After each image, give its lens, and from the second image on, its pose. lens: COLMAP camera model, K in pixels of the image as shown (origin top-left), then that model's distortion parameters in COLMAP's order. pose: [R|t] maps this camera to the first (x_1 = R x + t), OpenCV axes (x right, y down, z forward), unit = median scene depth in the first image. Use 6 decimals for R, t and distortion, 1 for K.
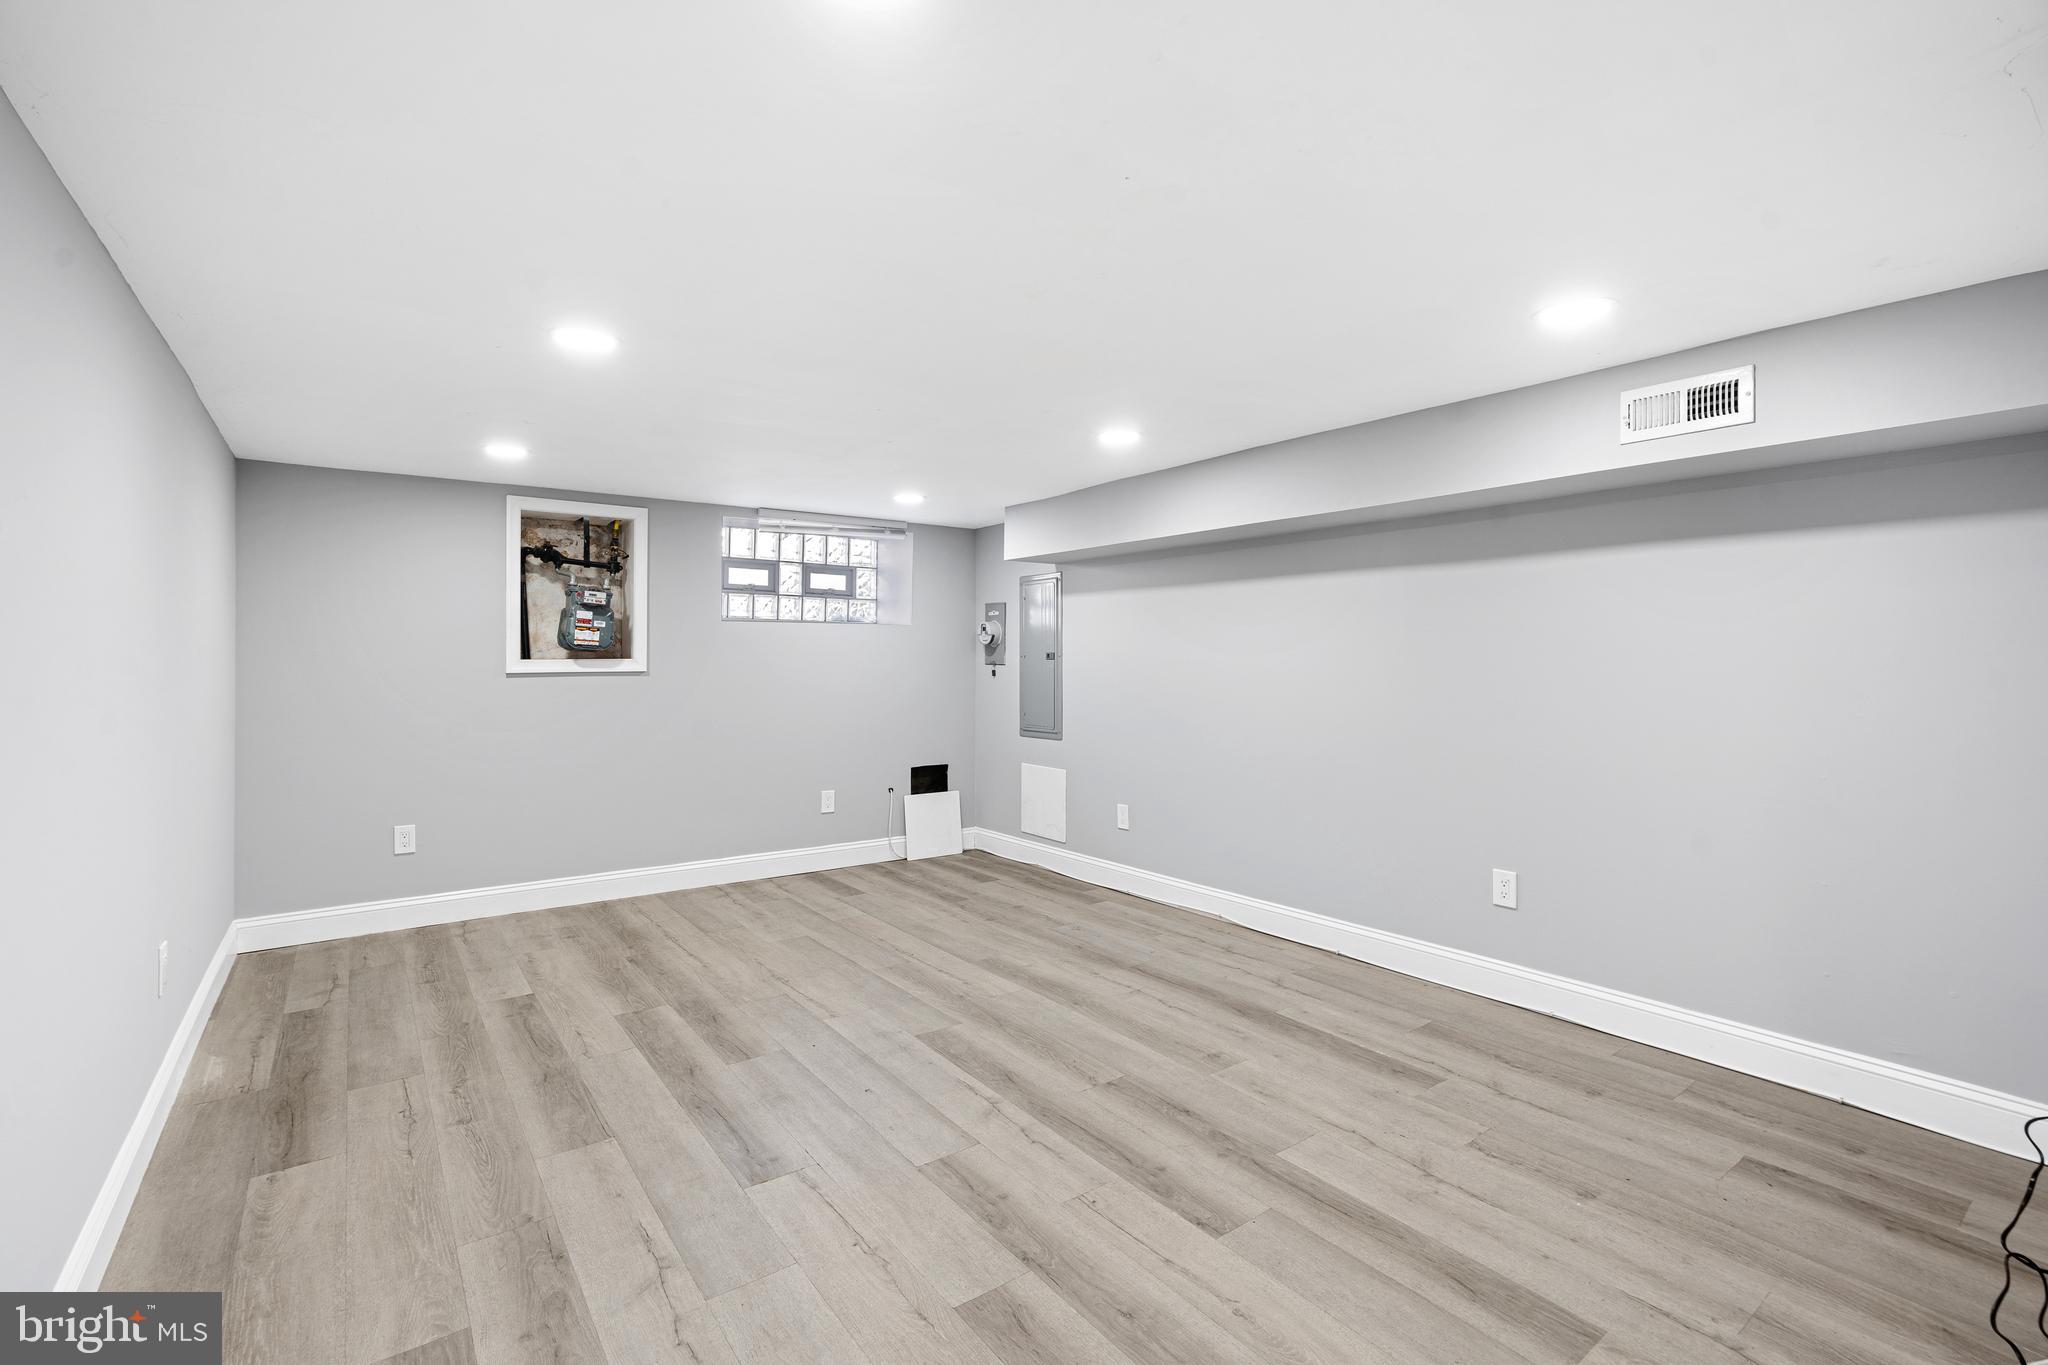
lens RADIAL K [[907.4, 0, 1016.2], [0, 907.4, 670.1], [0, 0, 1]] dist [-0.012174, 0.002048]
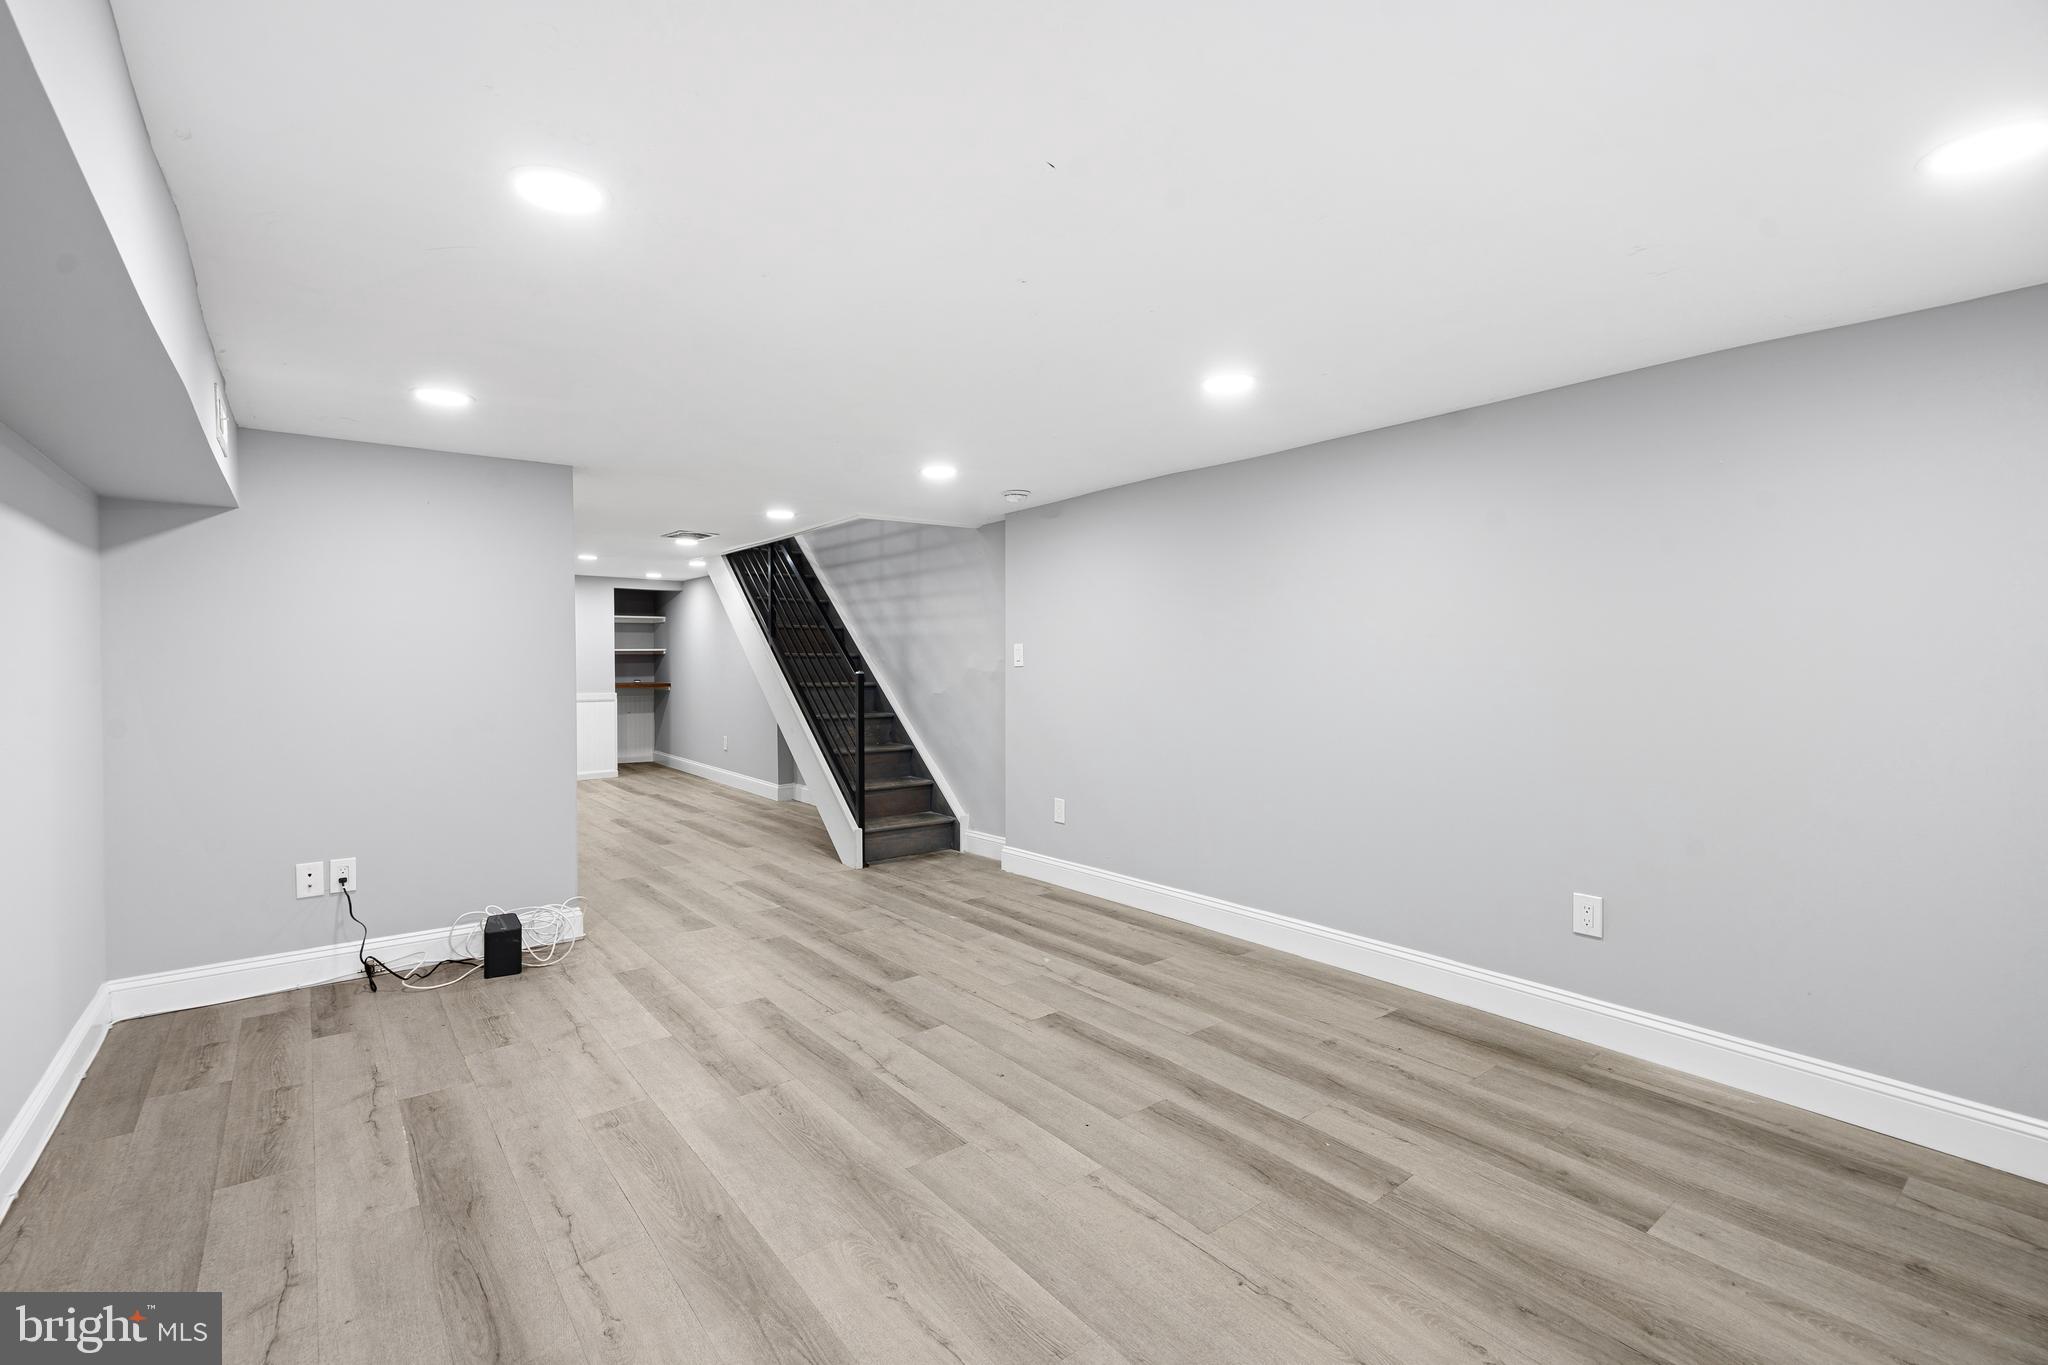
lens RADIAL K [[907.4, 0, 1012.2], [0, 907.4, 673.4], [0, 0, 1]] dist [-0.012174, 0.002048]
pose [[-0.999528, 0.004705, -0.030362, -0.144044], [0.003723, 0.999471, 0.032307, -0.025751], [0.030498, 0.032178, -0.999017, 1.971475]]
